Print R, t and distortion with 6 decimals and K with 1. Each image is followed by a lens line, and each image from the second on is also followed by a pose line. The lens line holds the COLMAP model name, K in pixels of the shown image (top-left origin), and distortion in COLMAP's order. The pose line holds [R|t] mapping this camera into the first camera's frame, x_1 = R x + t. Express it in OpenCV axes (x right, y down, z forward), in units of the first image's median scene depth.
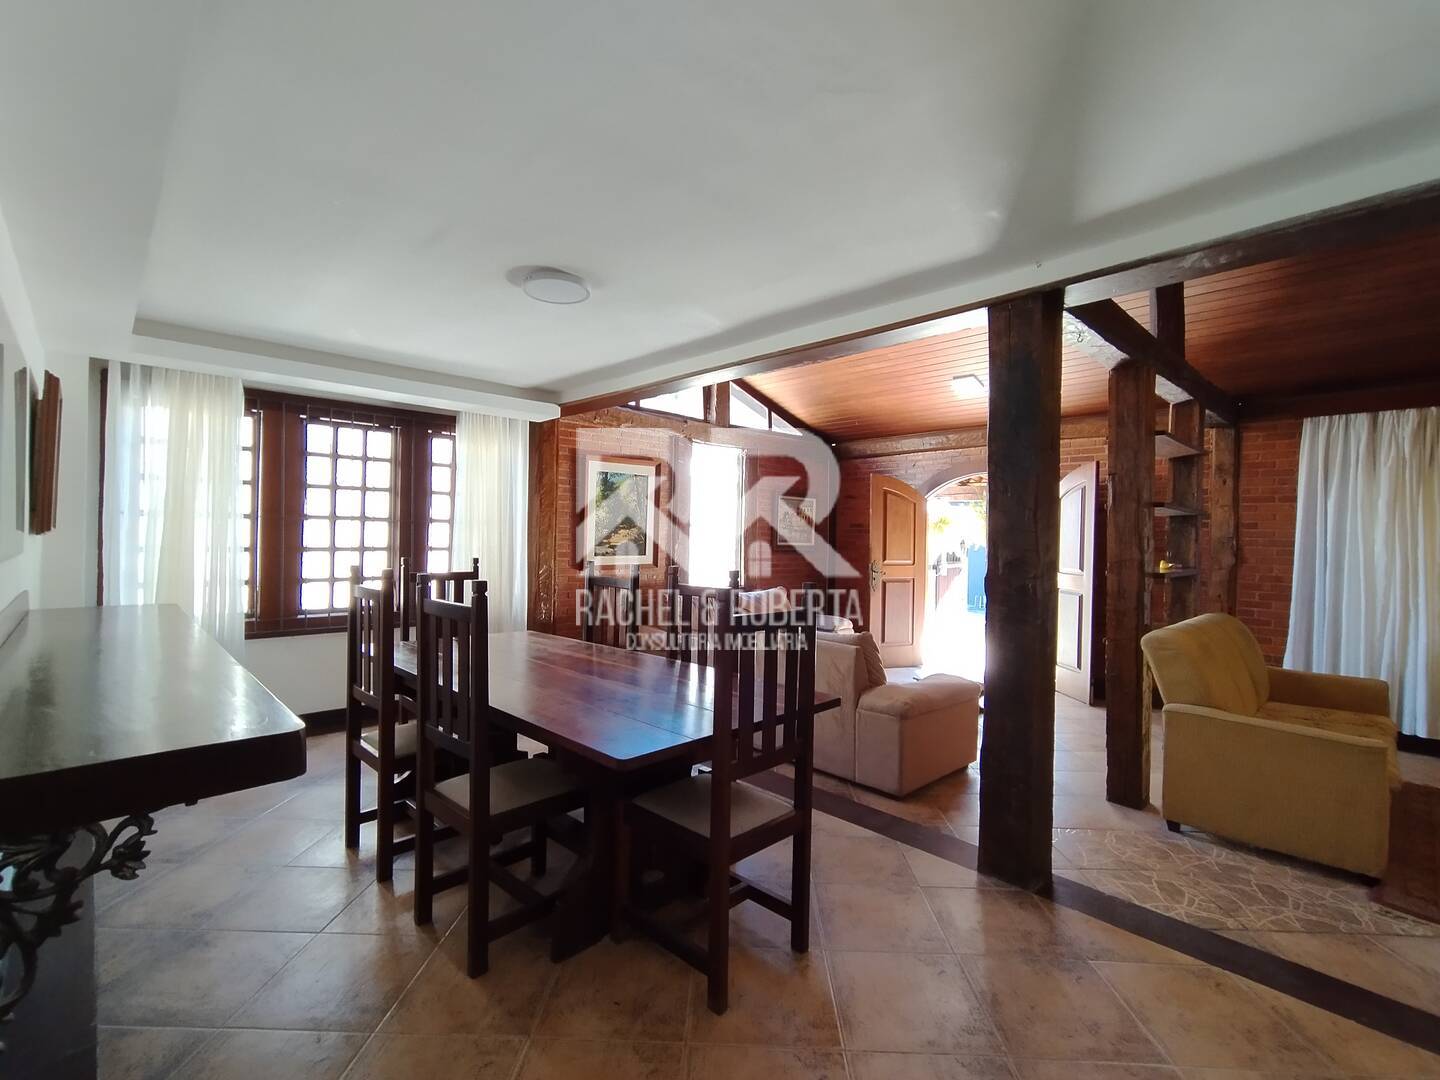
lens RADIAL K [[659.5, 0, 727.9], [0, 659.5, 539.4], [0, 0, 1]] dist [-0.004991, -0.001464]
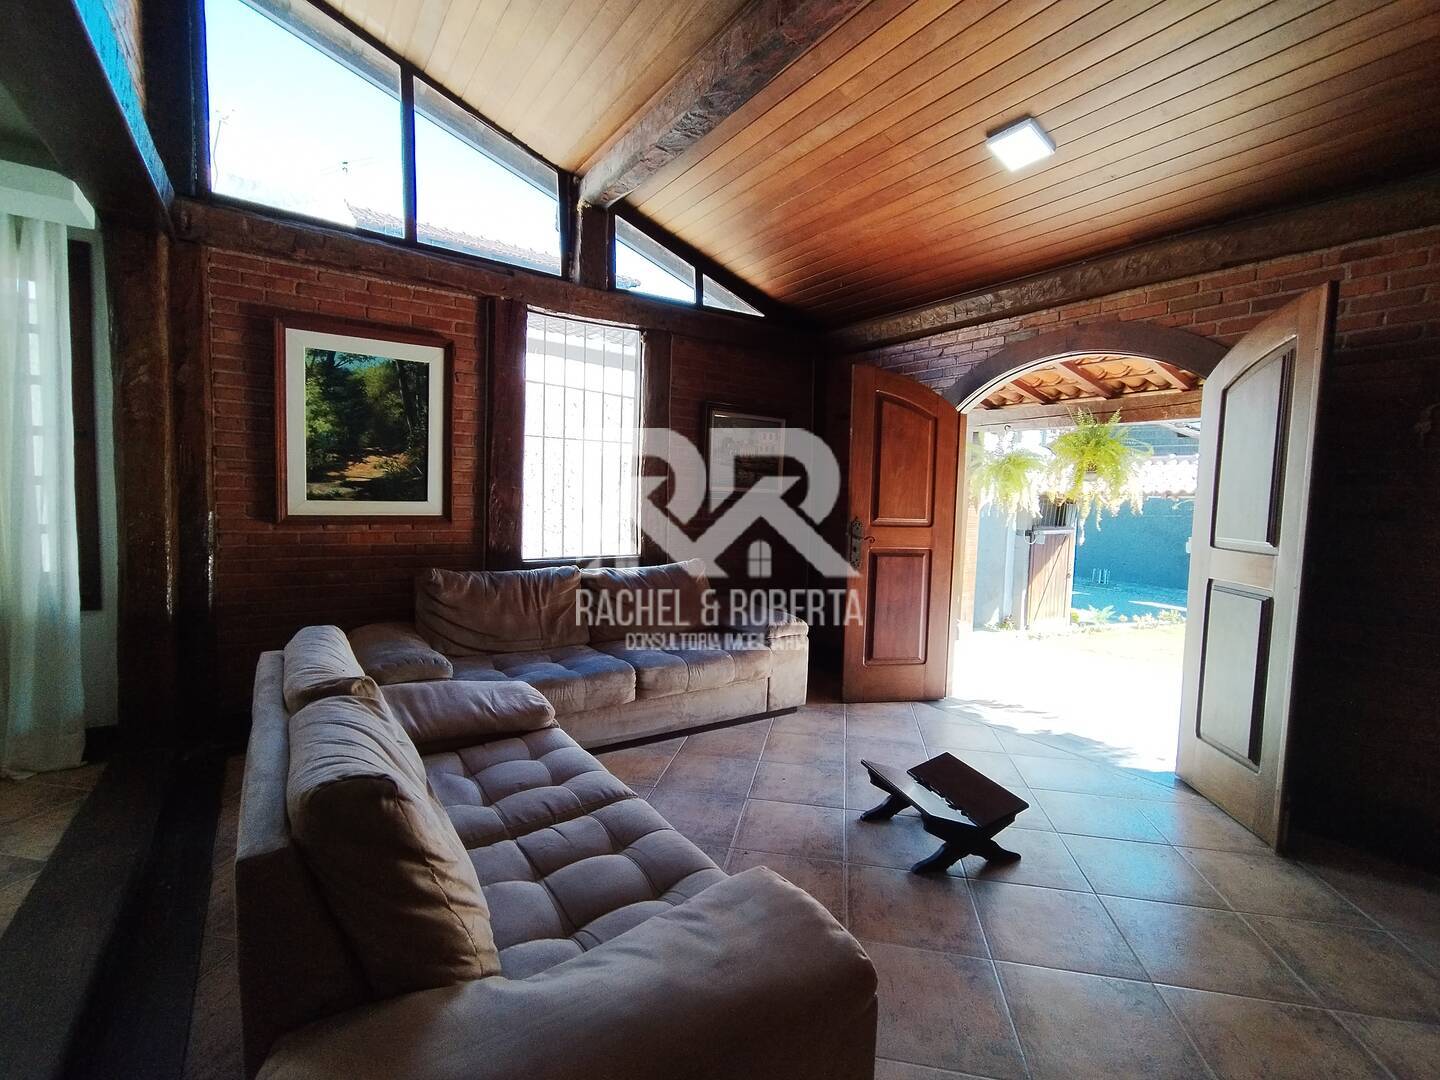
lens RADIAL K [[659.5, 0, 714.6], [0, 659.5, 538.8], [0, 0, 1]] dist [-0.004991, -0.001464]
pose [[0.984853, 0.020655, -0.172157, 0.198148], [-0.010764, 0.998248, 0.058190, 0.018300], [0.173057, -0.055455, 0.983349, 0.404417]]
